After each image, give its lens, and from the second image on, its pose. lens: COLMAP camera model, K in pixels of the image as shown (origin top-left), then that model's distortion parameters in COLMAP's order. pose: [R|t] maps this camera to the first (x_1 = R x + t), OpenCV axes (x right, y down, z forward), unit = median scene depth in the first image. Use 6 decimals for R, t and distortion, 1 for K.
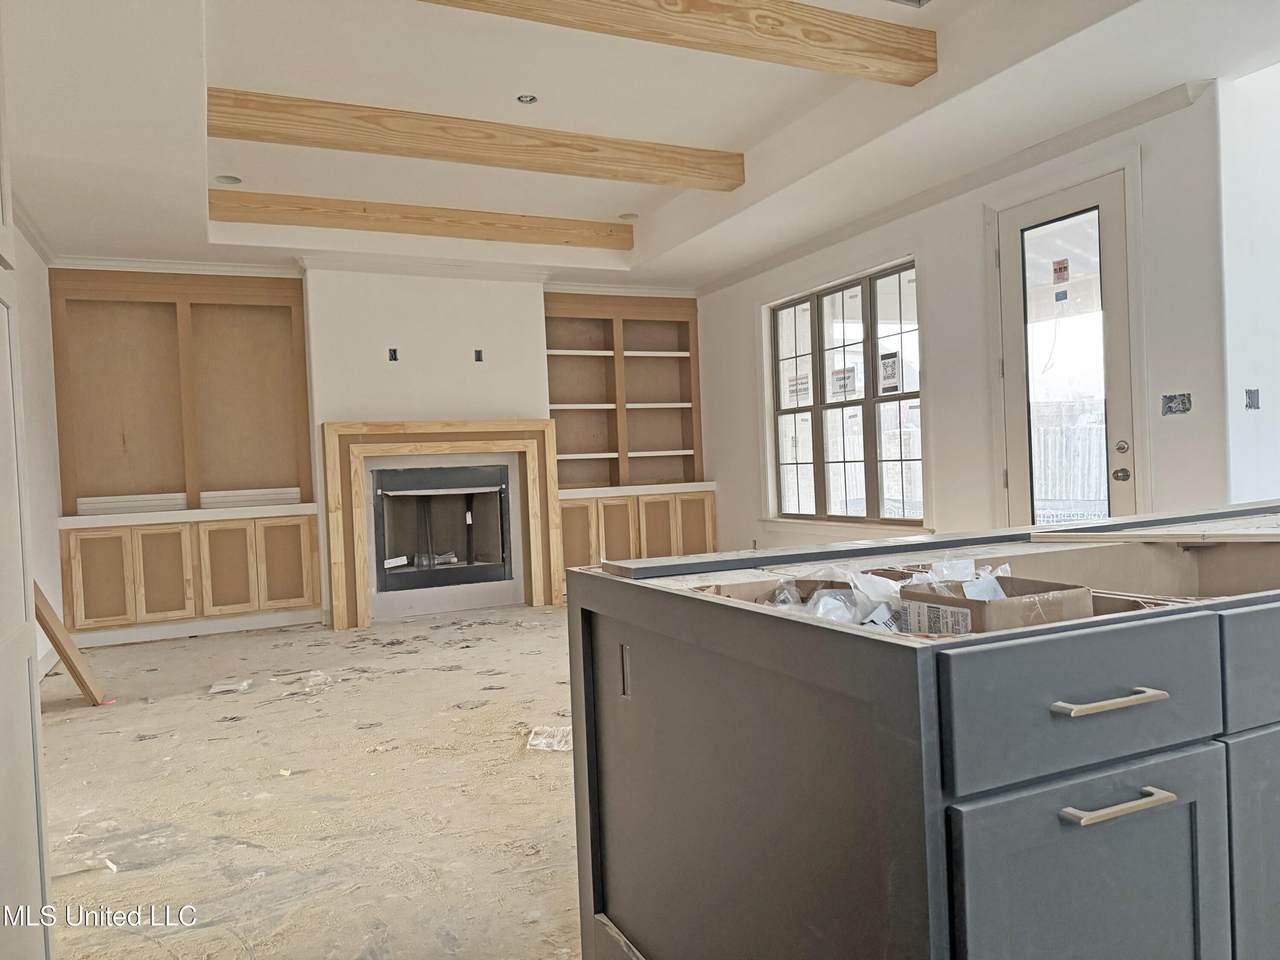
lens RADIAL K [[909.7, 0, 640.0], [0, 909.7, 480.0], [0, 0, 1]] dist [0.171188, -0.211016]
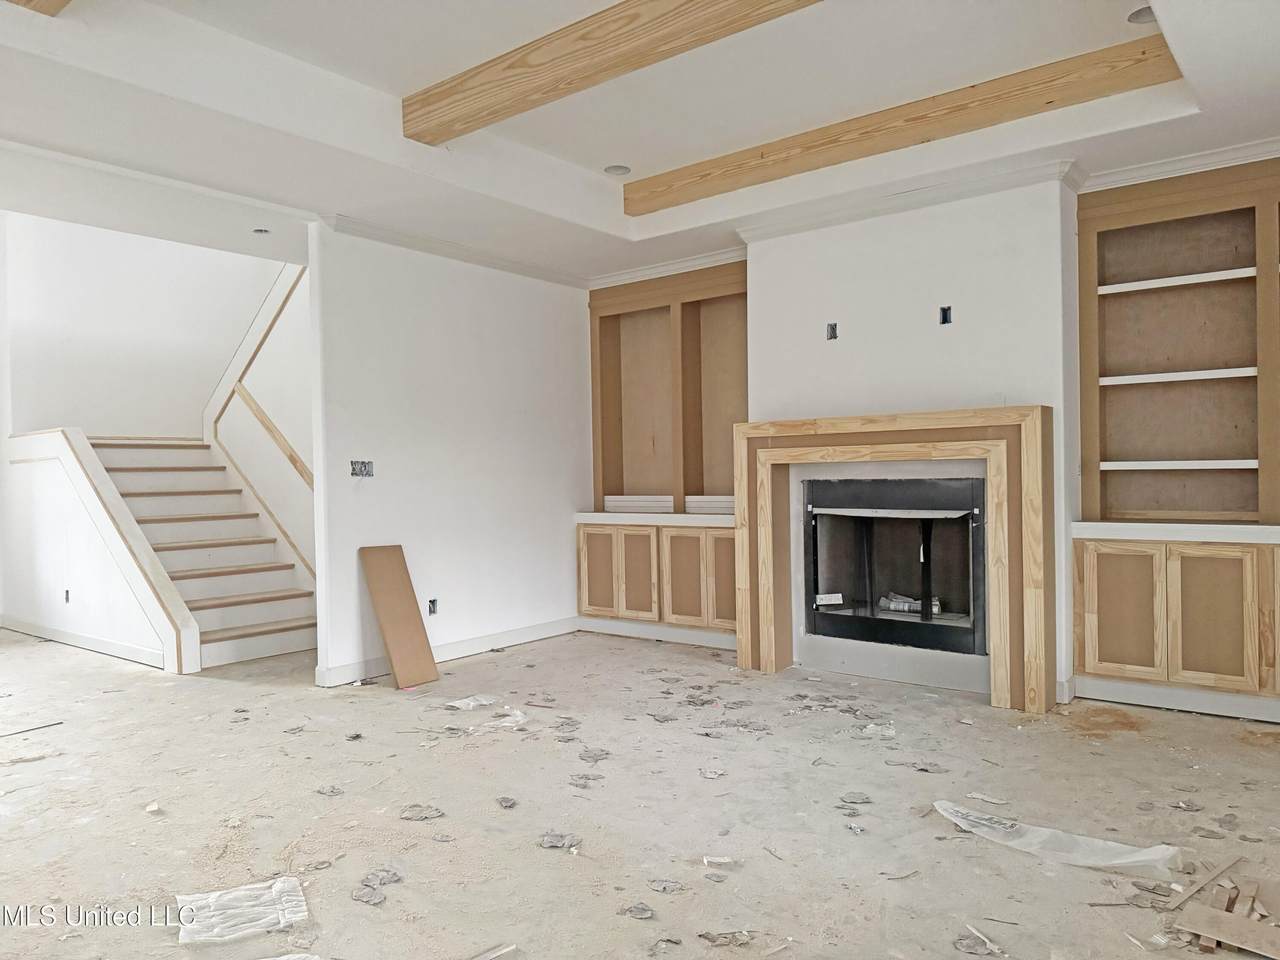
lens RADIAL K [[909.7, 0, 640.0], [0, 909.7, 480.0], [0, 0, 1]] dist [0.171188, -0.211016]
pose [[0.436288, 0.041515, -0.898849, 0.366200], [-0.018324, 0.999138, 0.037253, -0.038229], [0.899621, 0.000217, 0.436672, 0.530162]]
